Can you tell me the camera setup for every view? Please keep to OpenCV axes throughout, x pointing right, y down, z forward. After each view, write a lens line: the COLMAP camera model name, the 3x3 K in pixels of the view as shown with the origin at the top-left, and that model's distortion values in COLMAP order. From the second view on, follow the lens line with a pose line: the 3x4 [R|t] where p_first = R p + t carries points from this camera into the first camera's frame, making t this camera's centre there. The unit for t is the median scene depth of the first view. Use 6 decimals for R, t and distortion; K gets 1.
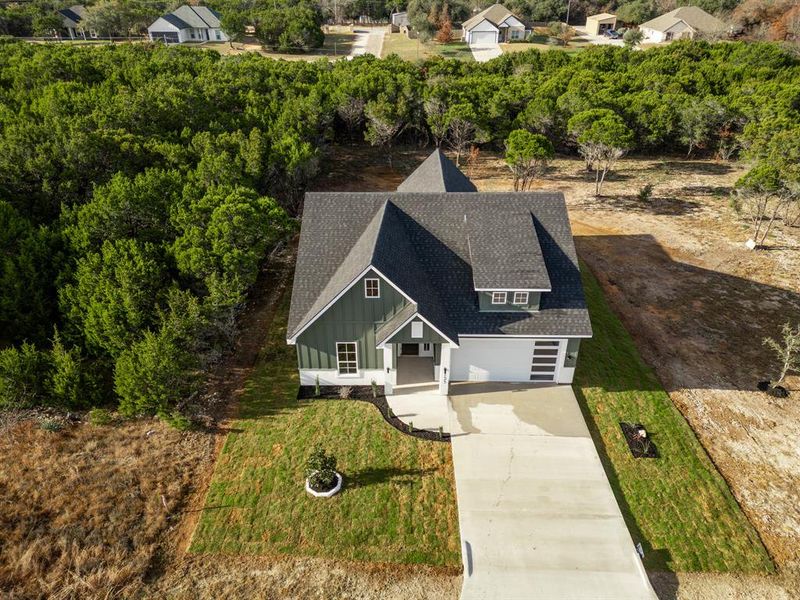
lens RADIAL K [[582.6, 0, 400.0], [0, 582.6, 300.0], [0, 0, 1]] dist [-0.003813, -0.001423]
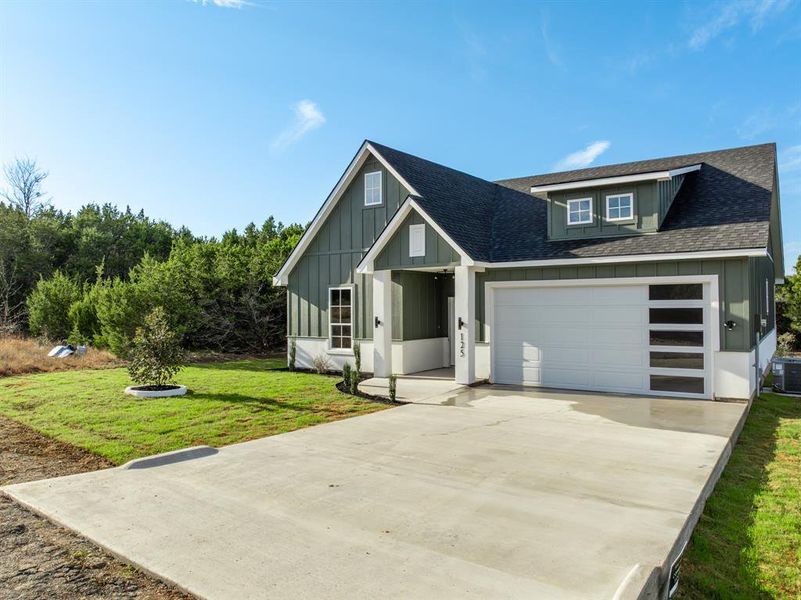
lens RADIAL K [[583.3, 0, 400.5], [0, 583.3, 300.0], [0, 0, 1]] dist [-0.003813, -0.001423]
pose [[0.825111, 0.000872, -0.564970, 0.335656], [-0.302734, 0.845001, -0.440823, 0.353942], [0.477016, 0.534764, 0.697484, 0.571165]]
